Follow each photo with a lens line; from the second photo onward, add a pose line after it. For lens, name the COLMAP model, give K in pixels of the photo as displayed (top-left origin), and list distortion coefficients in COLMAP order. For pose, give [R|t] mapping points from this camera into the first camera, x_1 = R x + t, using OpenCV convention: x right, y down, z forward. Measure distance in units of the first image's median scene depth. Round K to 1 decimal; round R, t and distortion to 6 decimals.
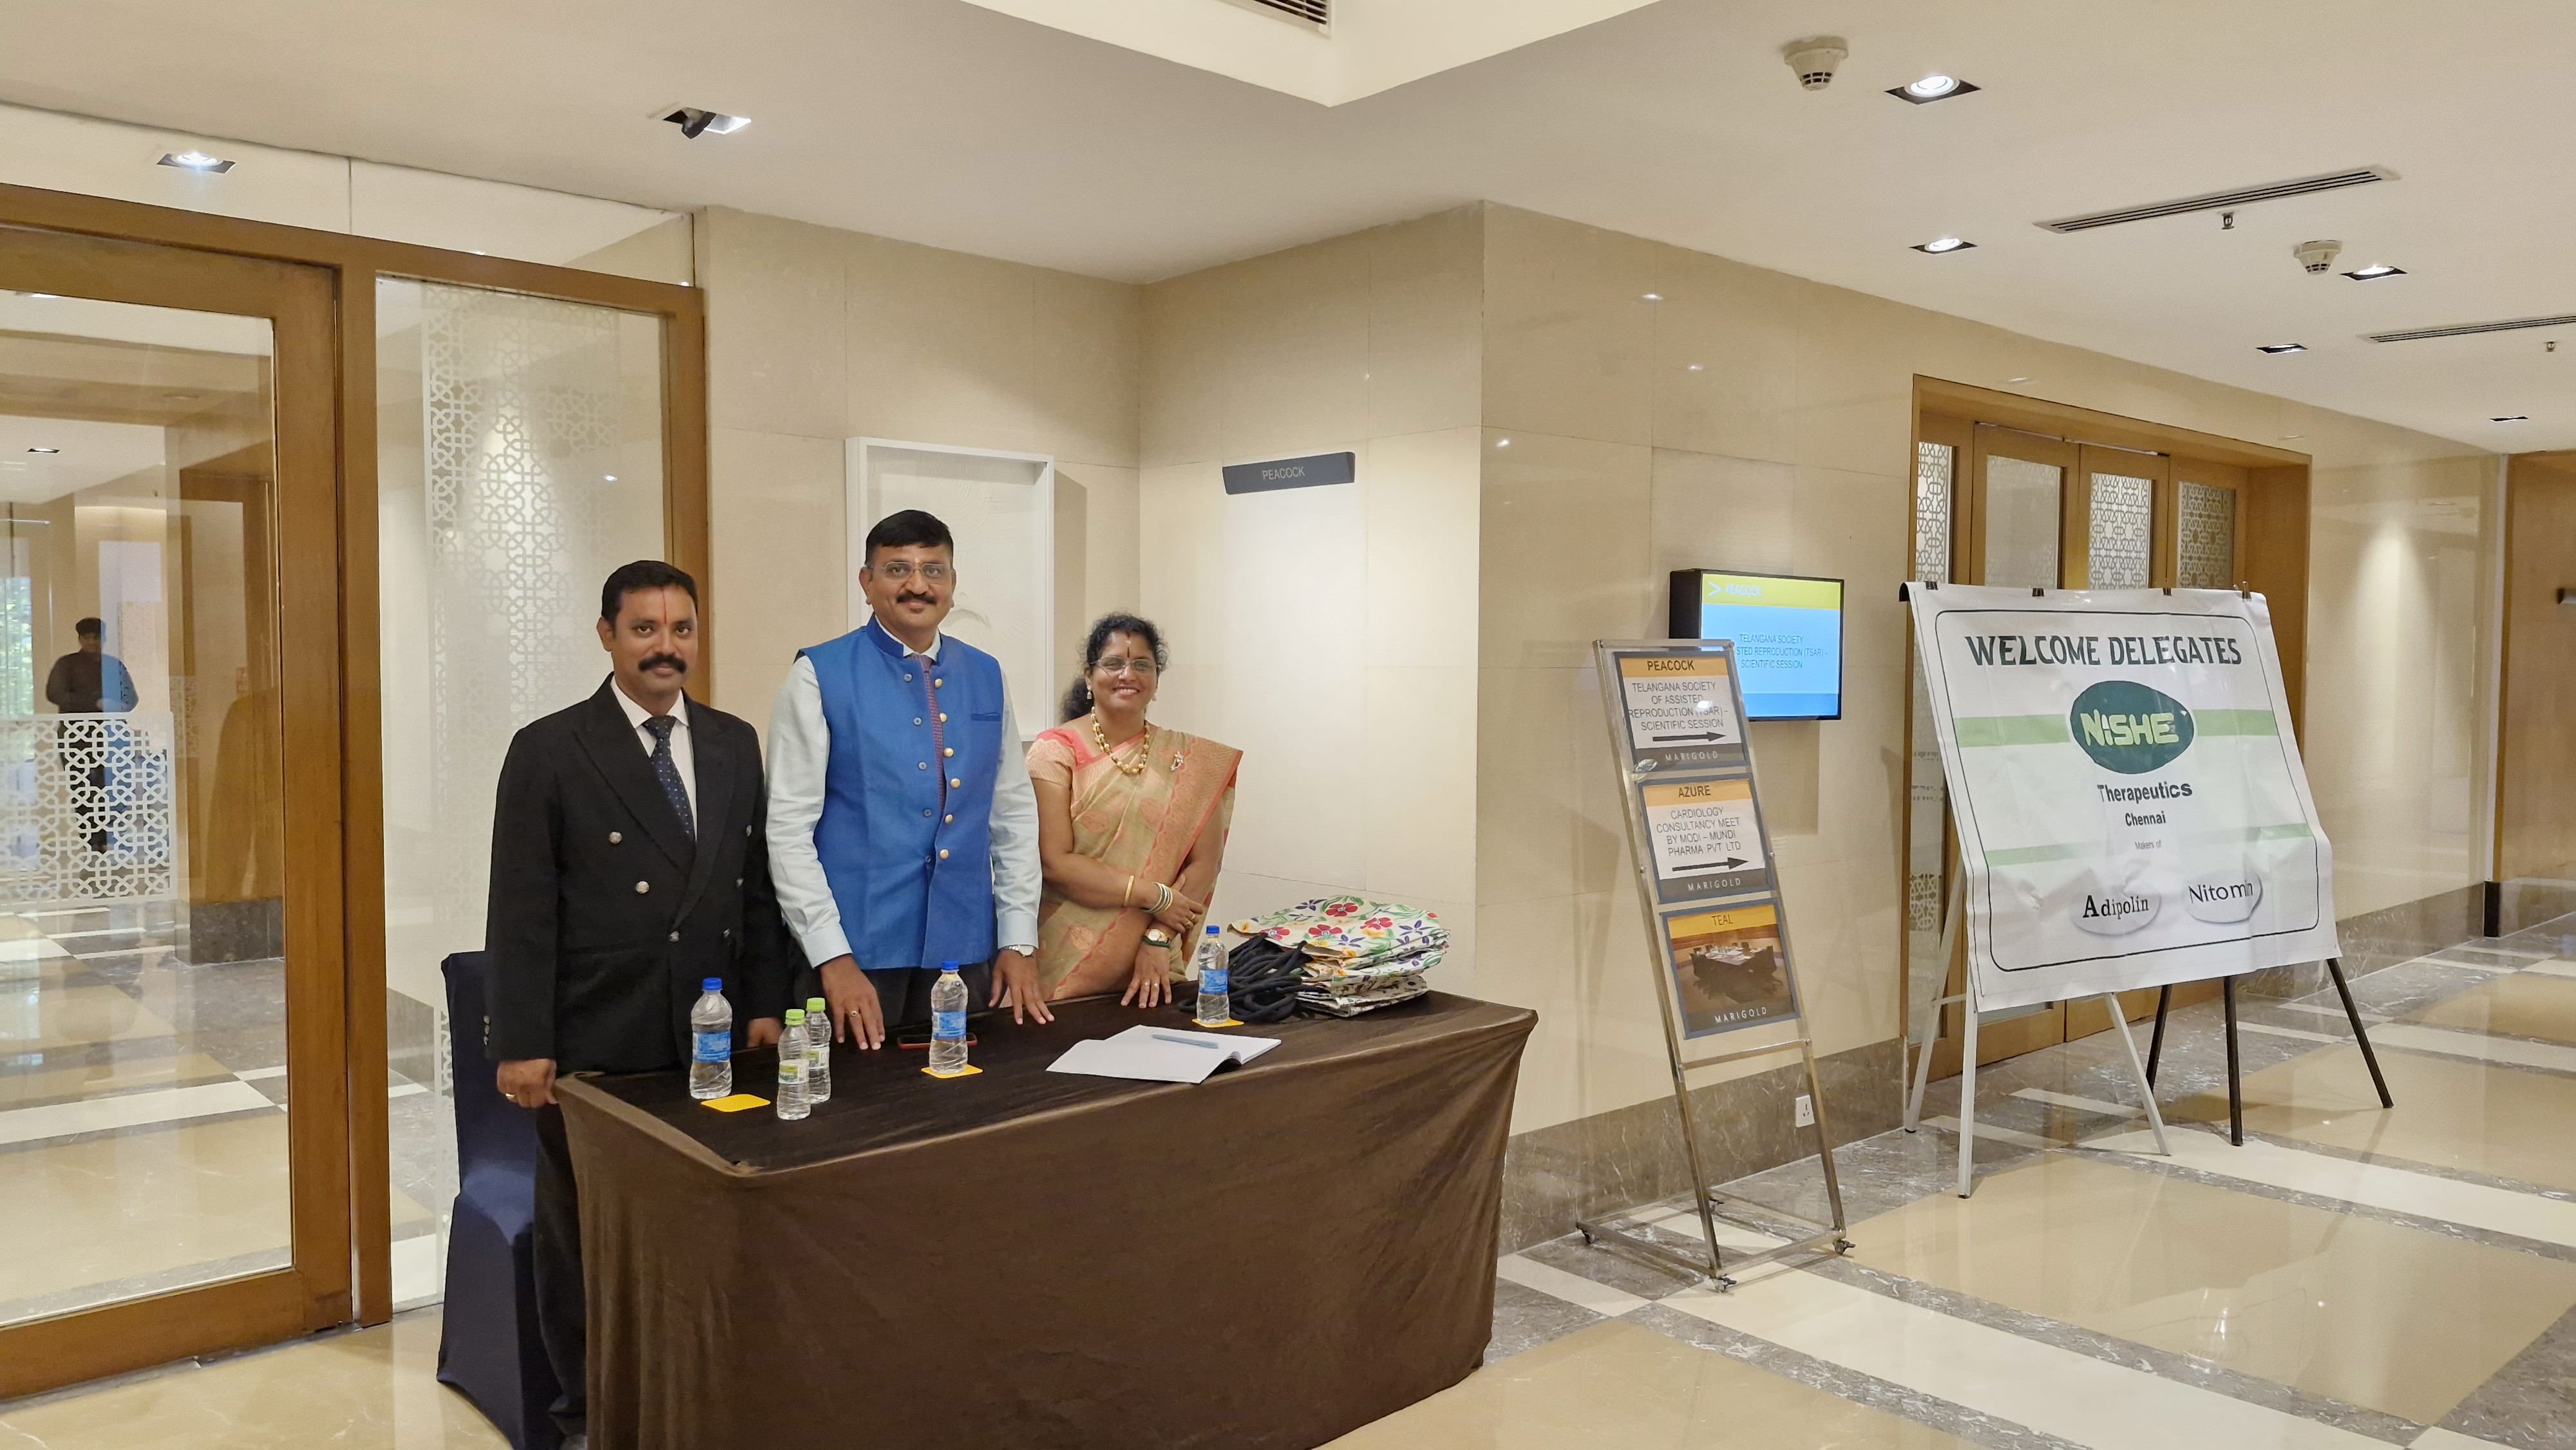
lens RADIAL K [[1819.8, 0, 1332.1], [0, 1819.8, 727.9], [0, 0, 1]] dist [0.109180, -0.164707]
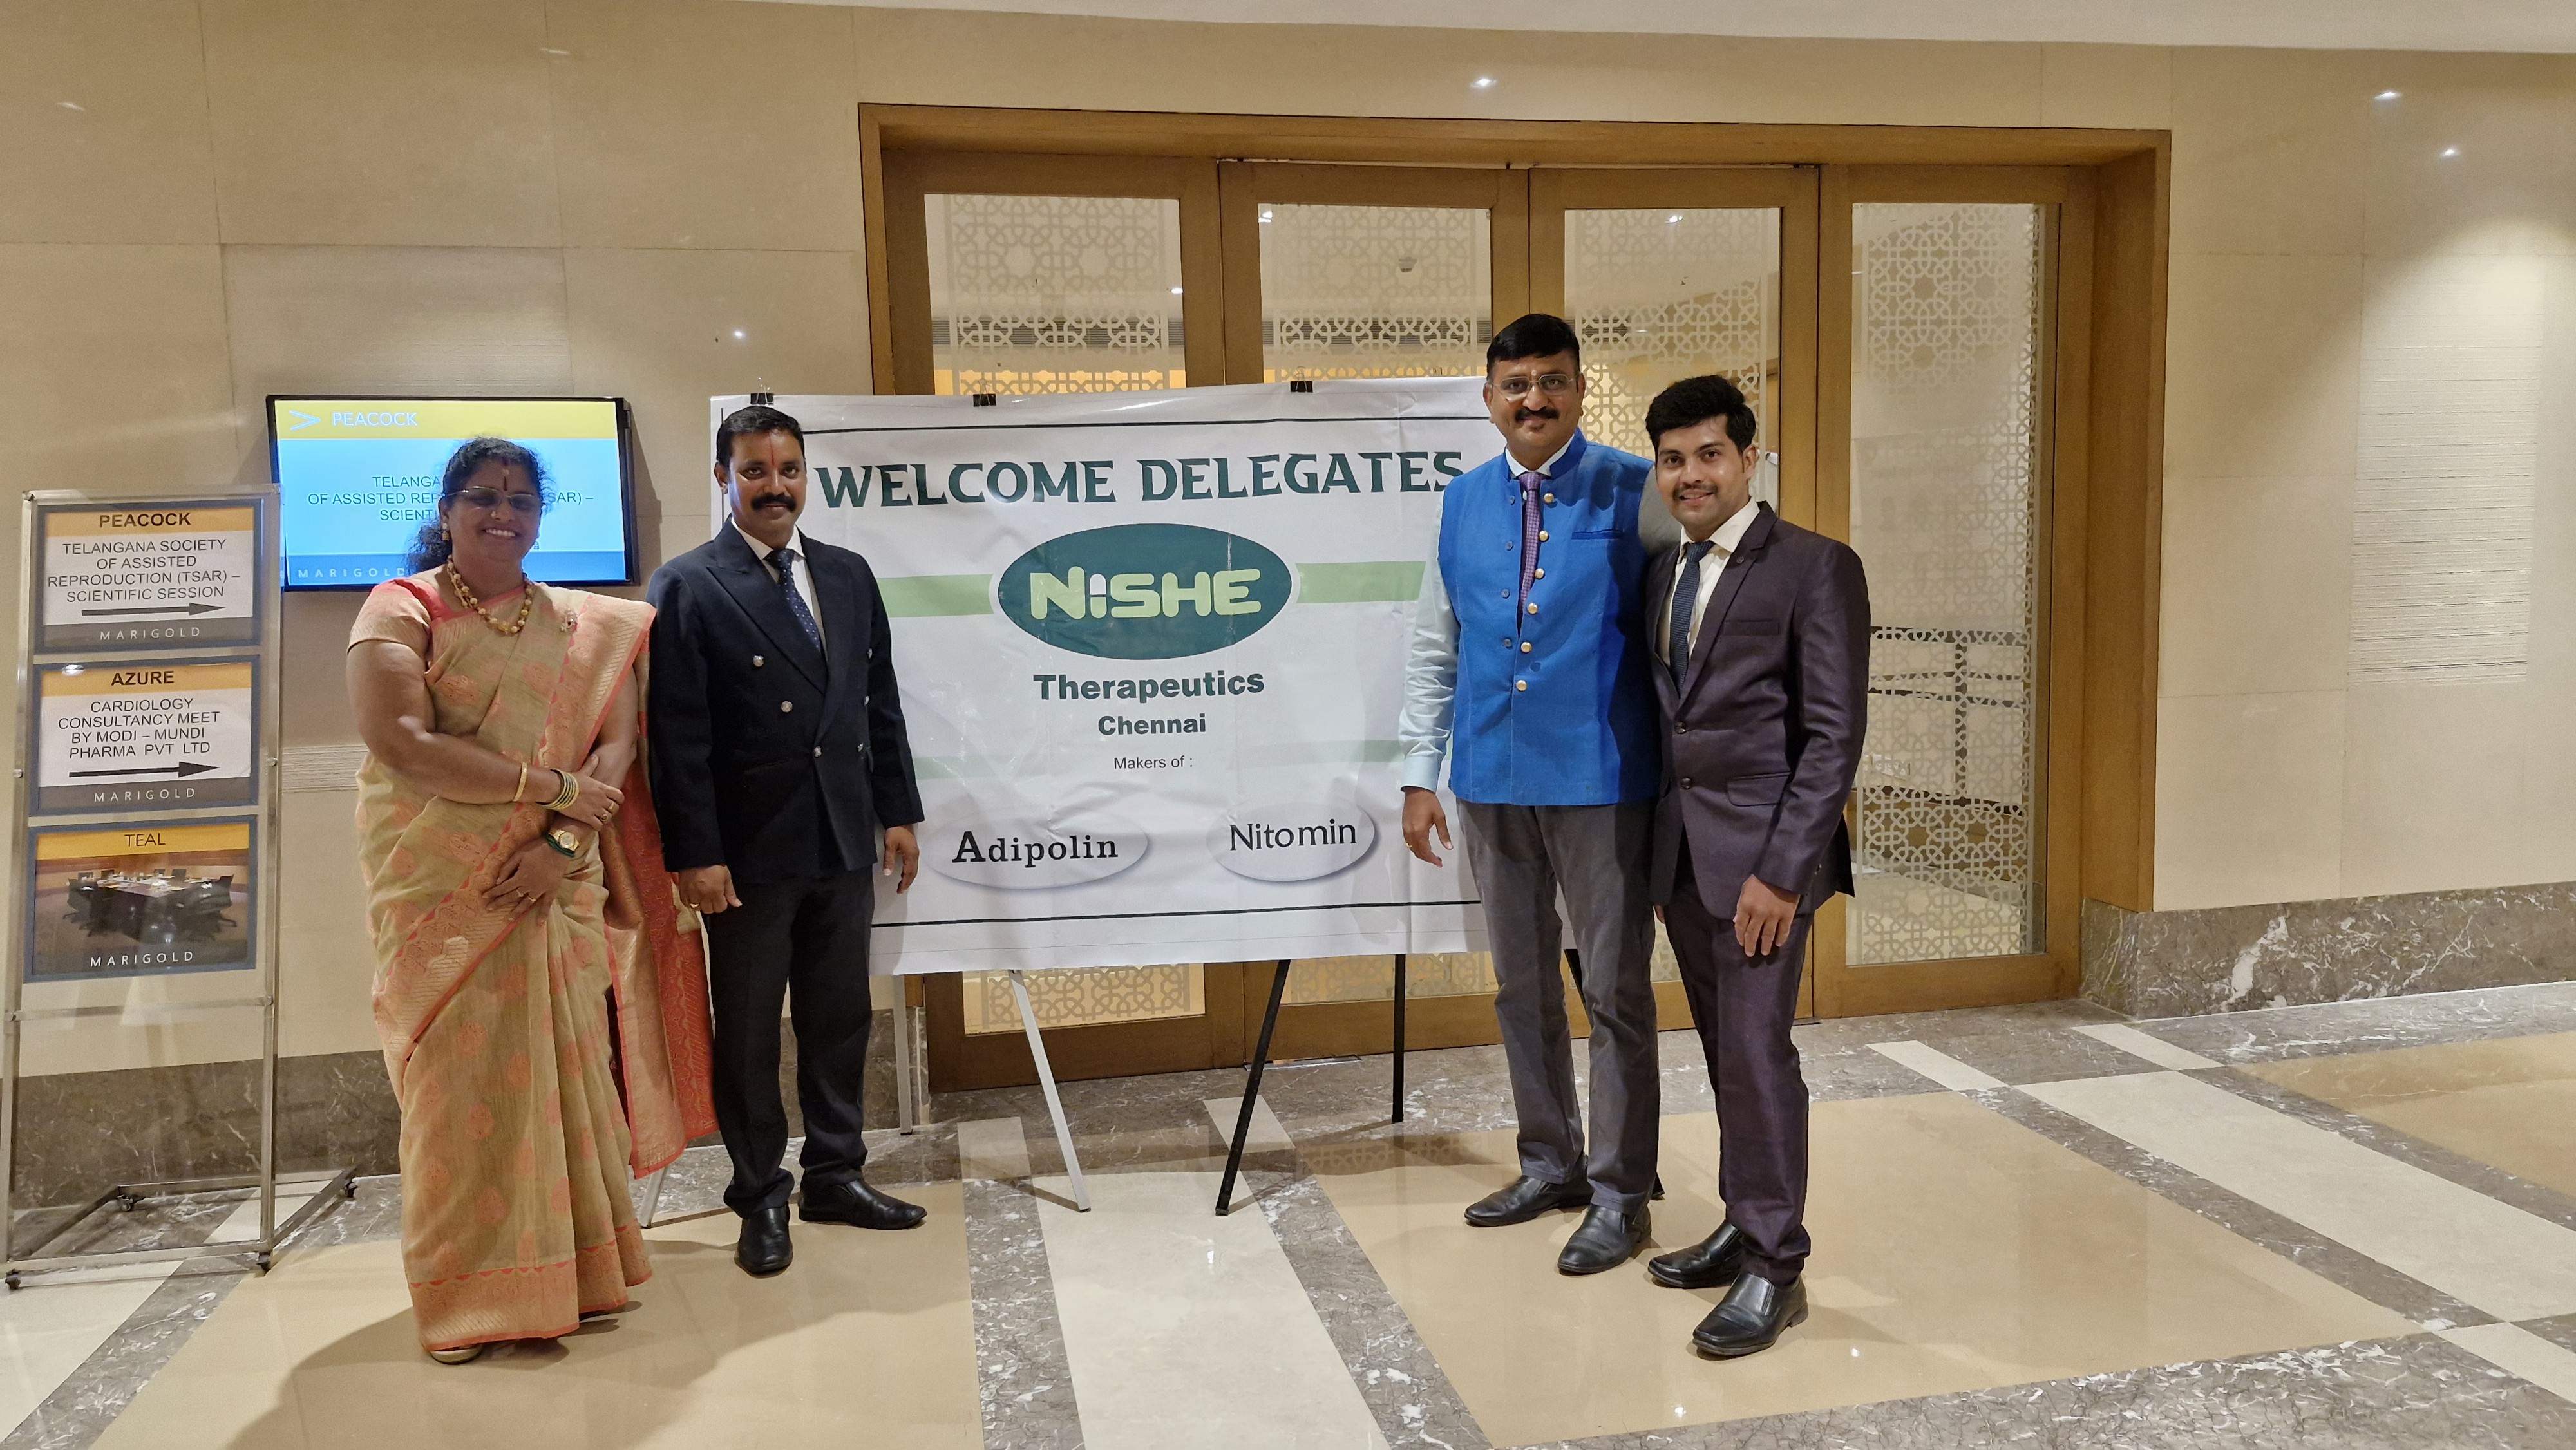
lens RADIAL K [[1802.9, 0, 1283.3], [0, 1802.9, 753.6], [0, 0, 1]] dist [0.117185, -0.163202]
pose [[0.860562, 0.025403, -0.508712, 0.840589], [0.011173, 0.997574, 0.068715, 0.014616], [0.509224, -0.064818, 0.858190, 0.457647]]
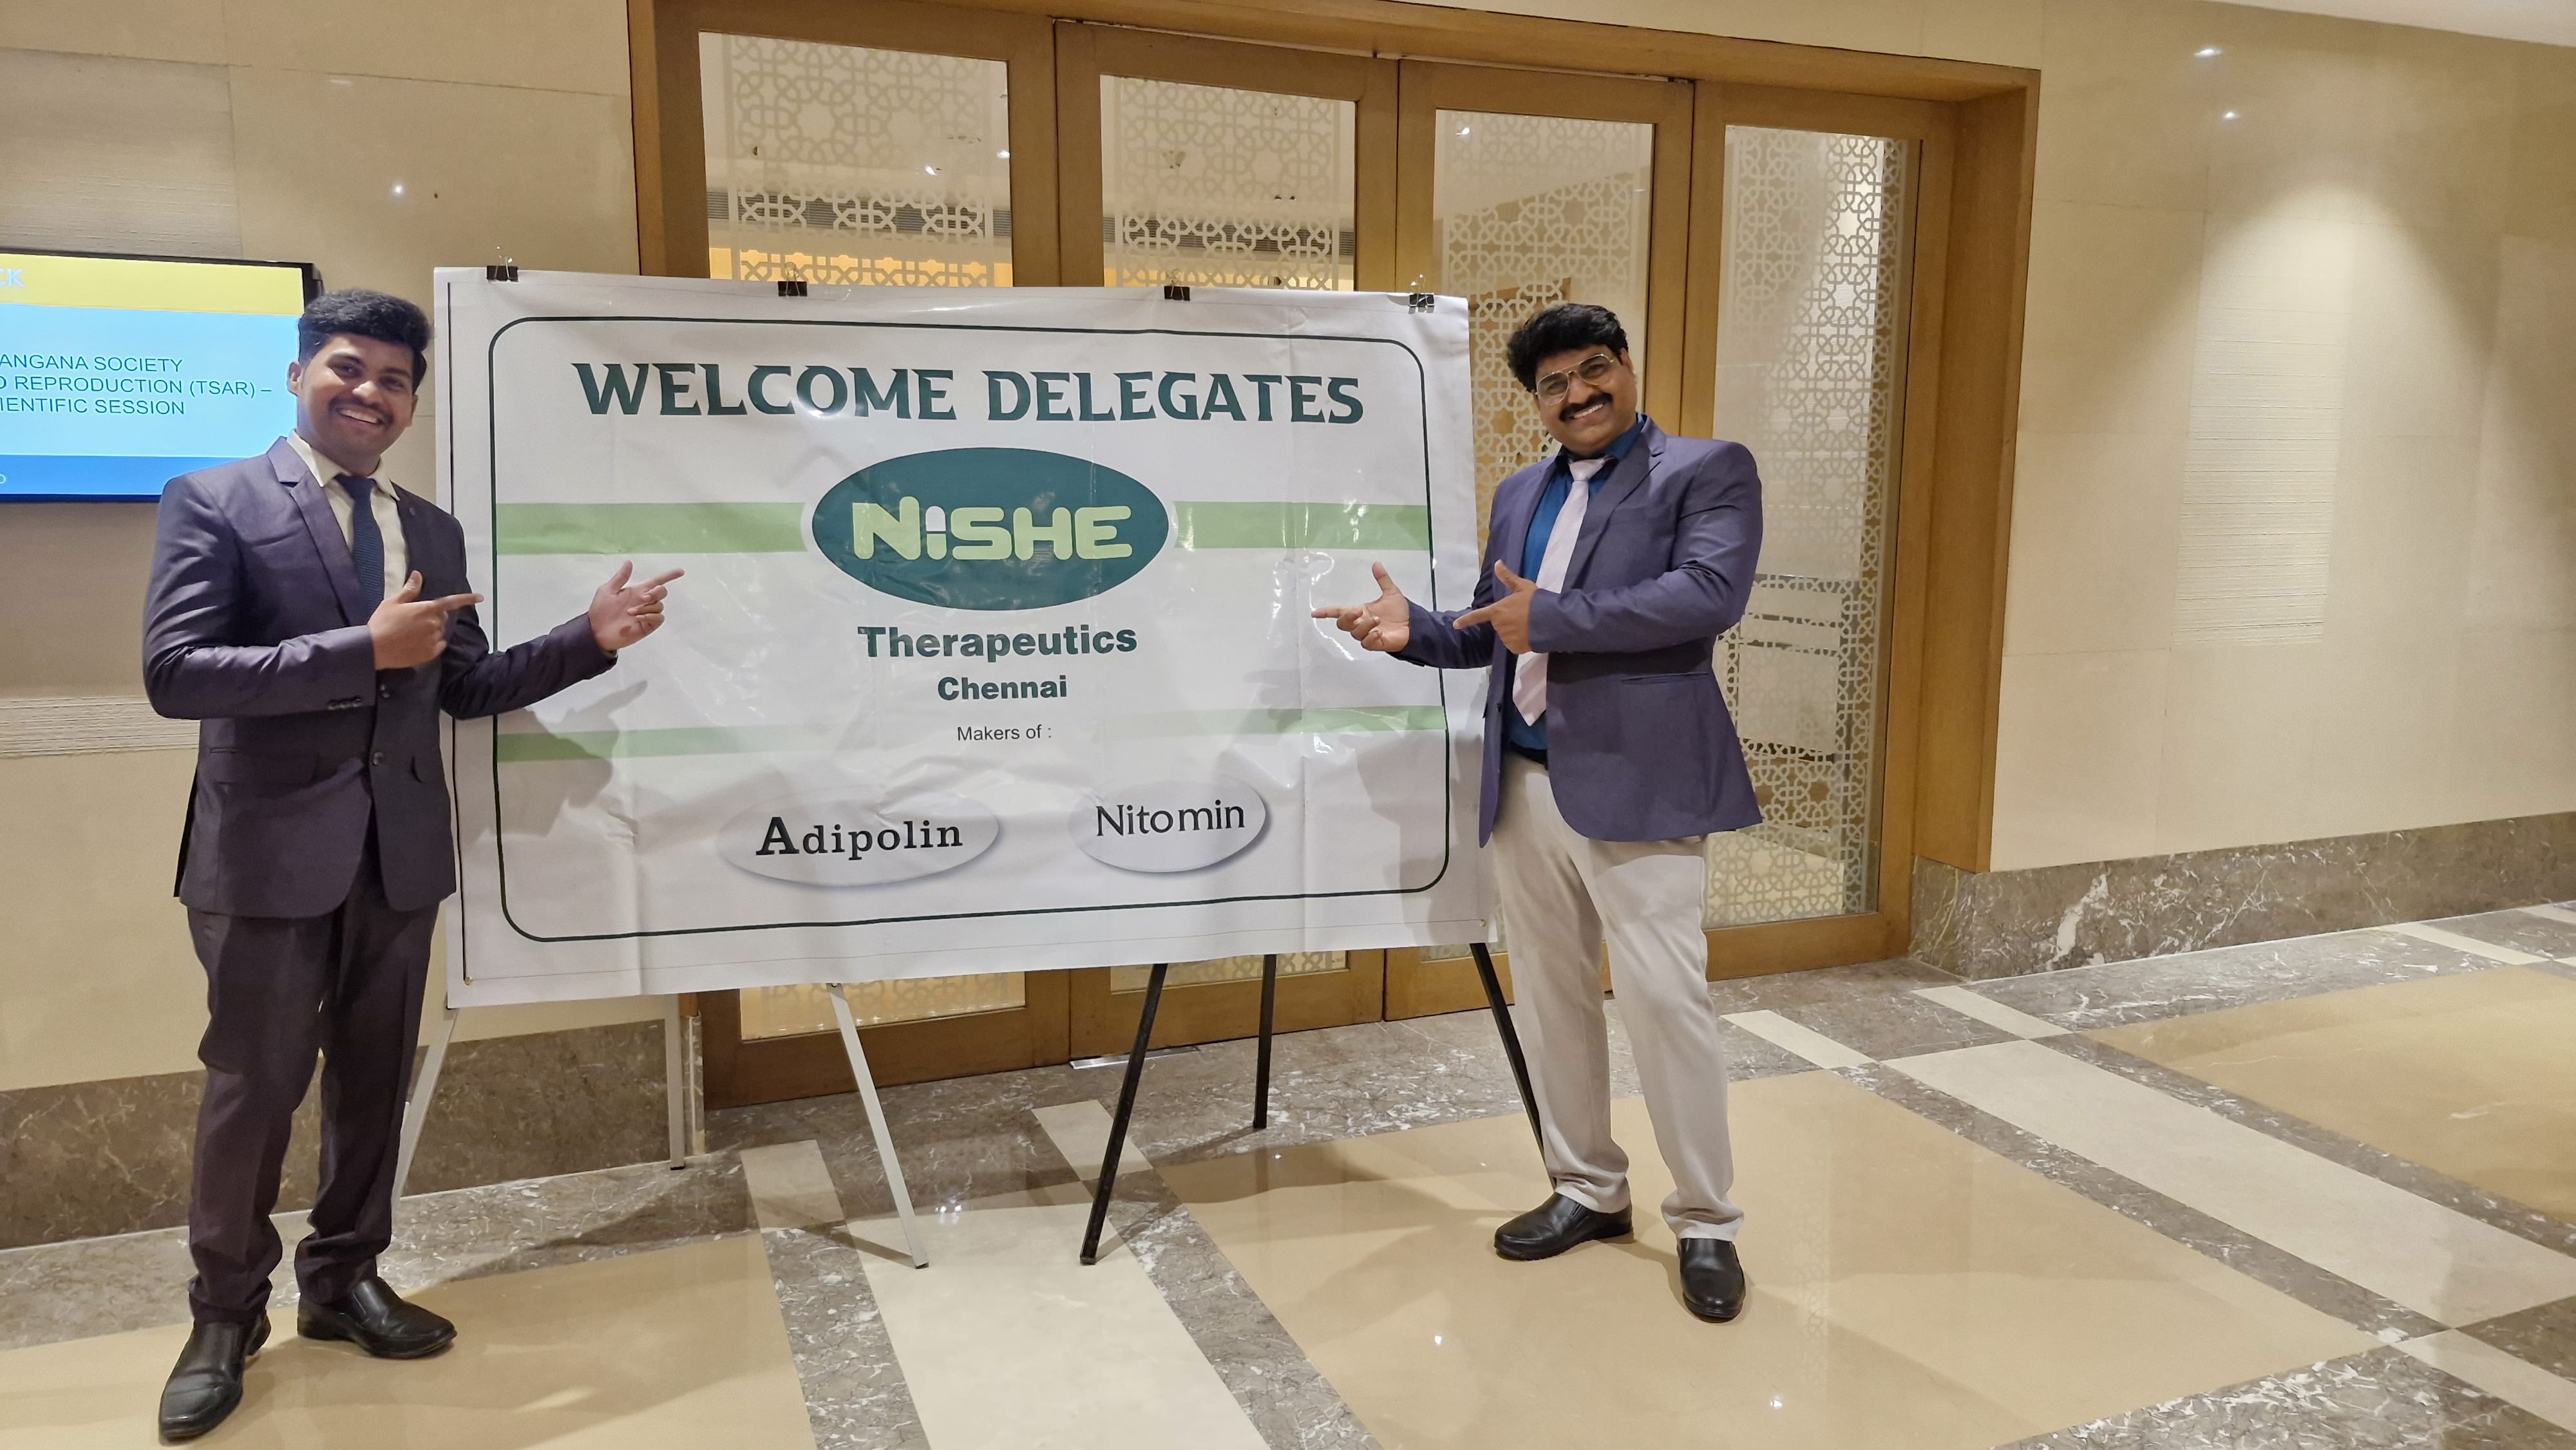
lens RADIAL K [[1819.8, 0, 1332.1], [0, 1819.8, 727.9], [0, 0, 1]] dist [0.109180, -0.164707]
pose [[0.941871, 0.047439, -0.332608, 0.743299], [-0.013583, 0.994549, 0.103384, 0.000988], [0.335700, -0.092857, 0.937381, 0.507025]]
